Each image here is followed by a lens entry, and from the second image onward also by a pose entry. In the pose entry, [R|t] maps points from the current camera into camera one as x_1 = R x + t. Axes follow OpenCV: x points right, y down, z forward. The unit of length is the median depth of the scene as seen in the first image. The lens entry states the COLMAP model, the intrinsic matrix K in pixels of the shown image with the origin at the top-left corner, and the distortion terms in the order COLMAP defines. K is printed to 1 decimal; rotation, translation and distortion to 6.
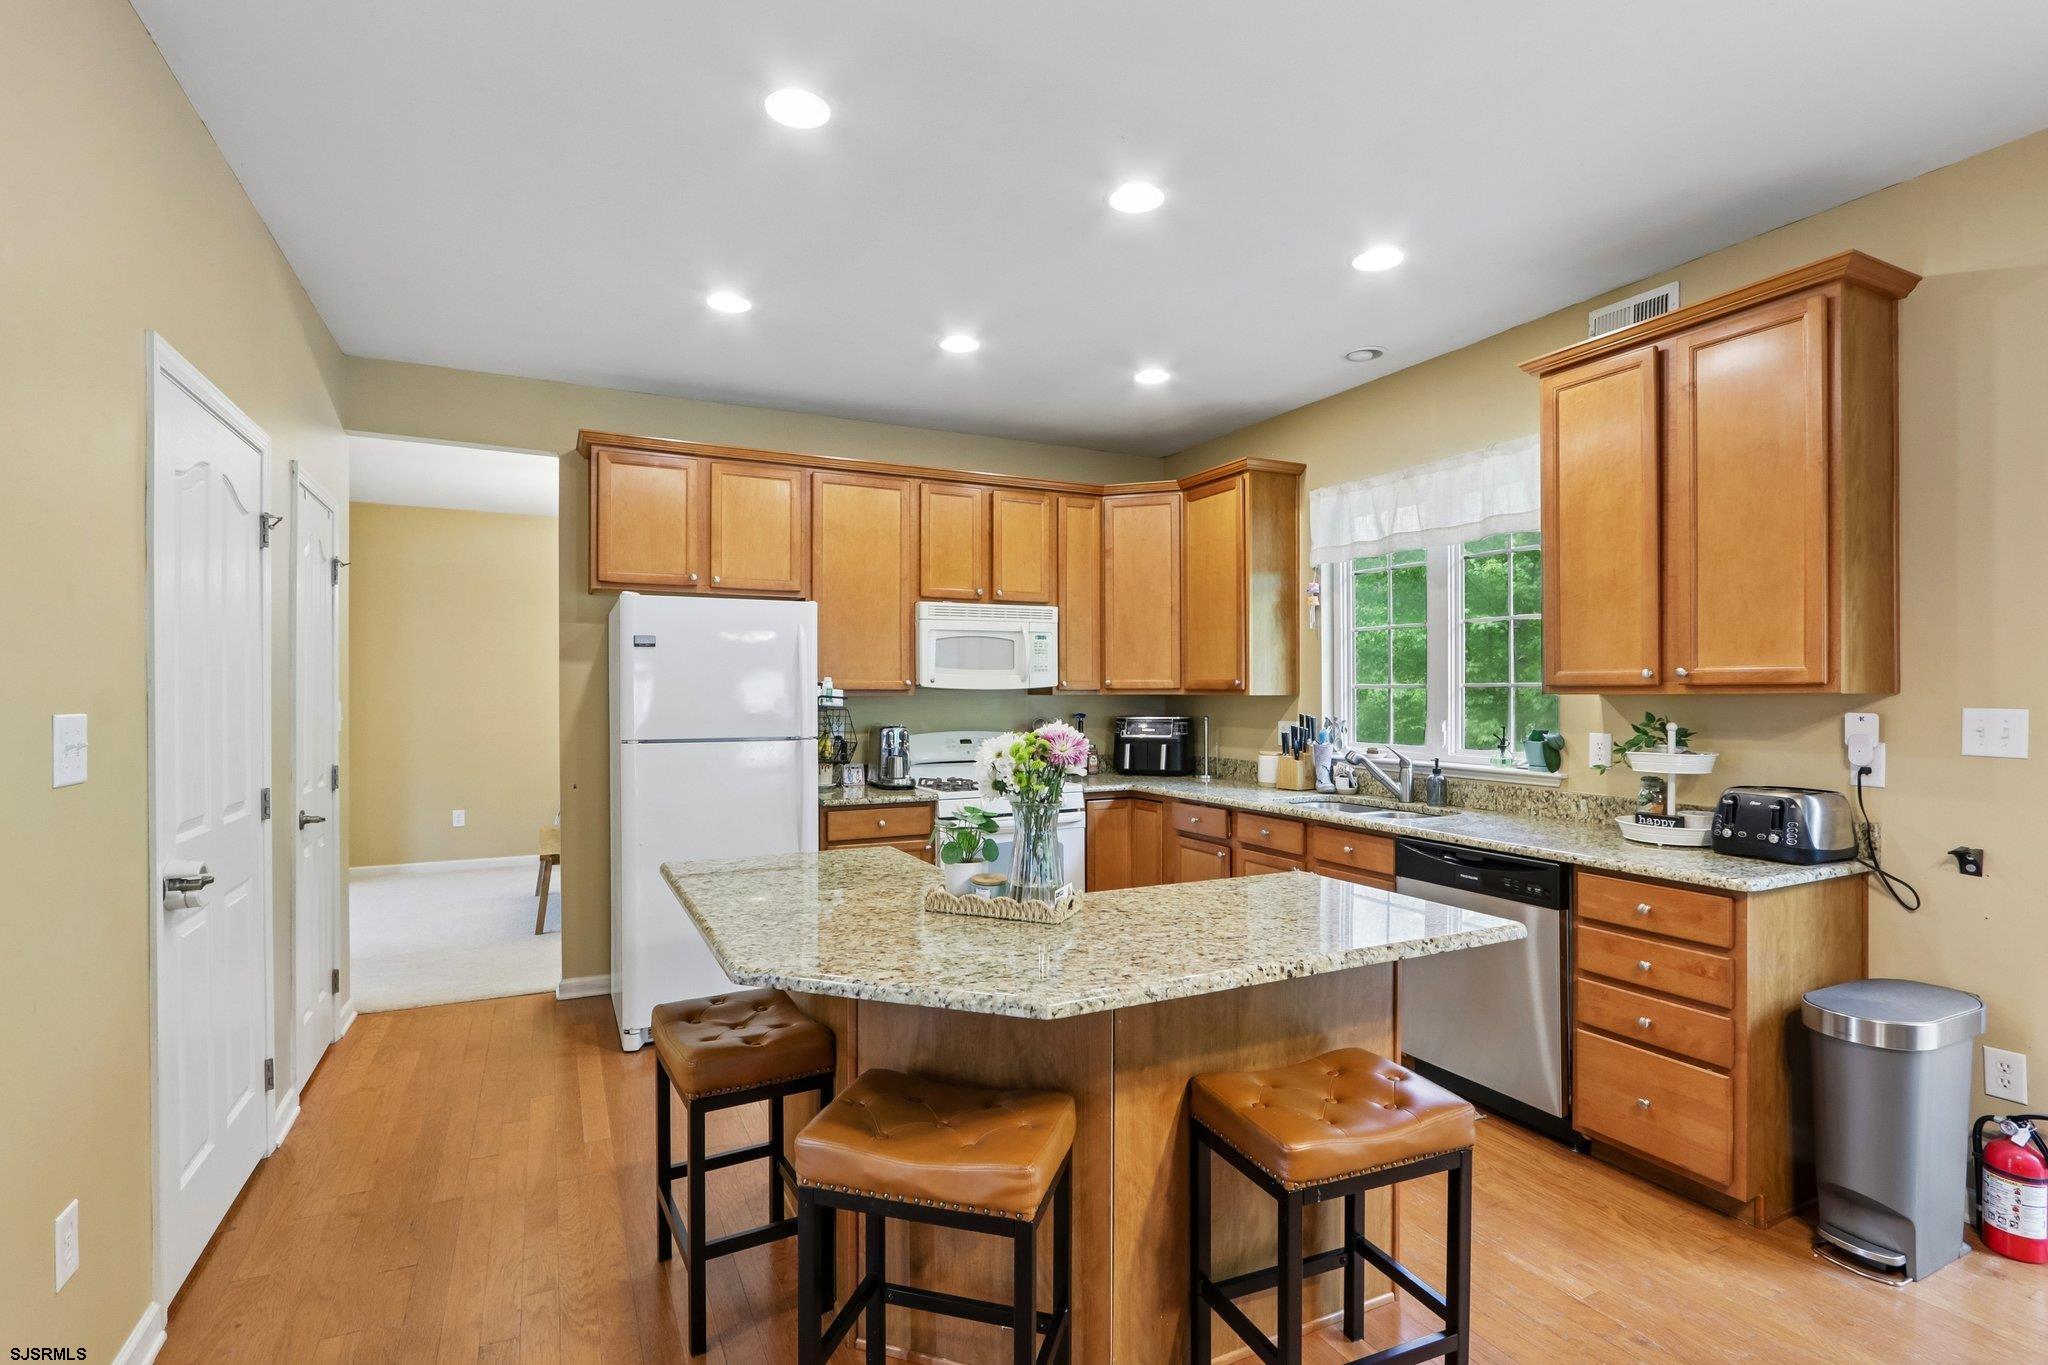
lens RADIAL K [[954.3, 0, 1037.8], [0, 954.3, 683.6], [0, 0, 1]] dist [-0.010185, 0.000550]
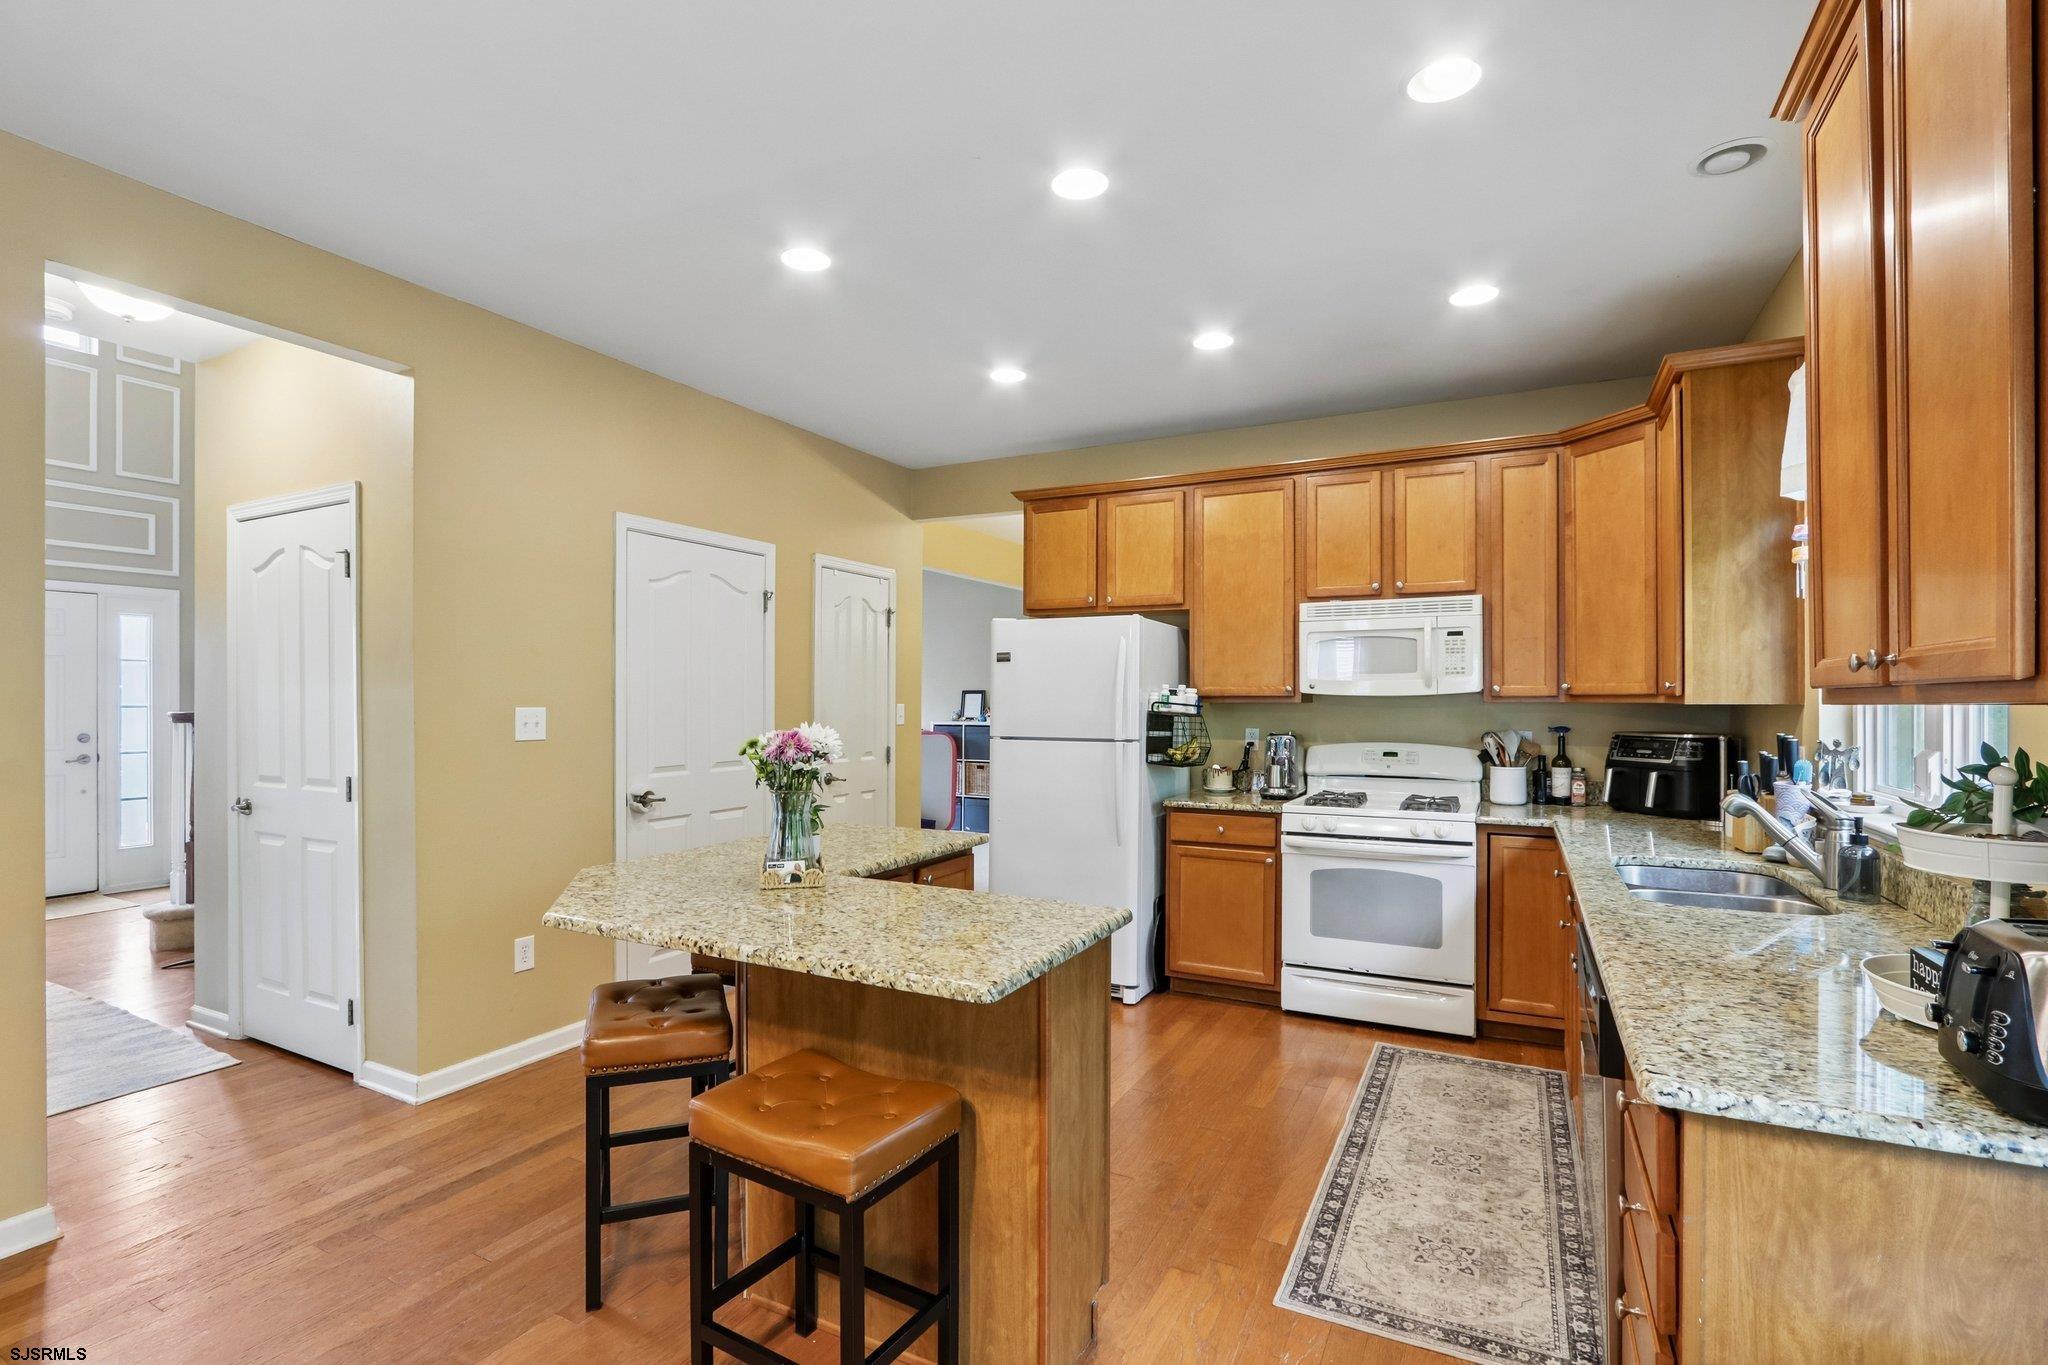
lens RADIAL K [[954.3, 0, 1034.8], [0, 954.3, 688.3], [0, 0, 1]] dist [-0.010185, 0.000550]
pose [[0.594176, -0.007223, -0.804303, 0.474444], [0.005578, 0.999973, -0.004860, 0.001702], [0.804316, -0.001599, 0.594200, 0.220667]]
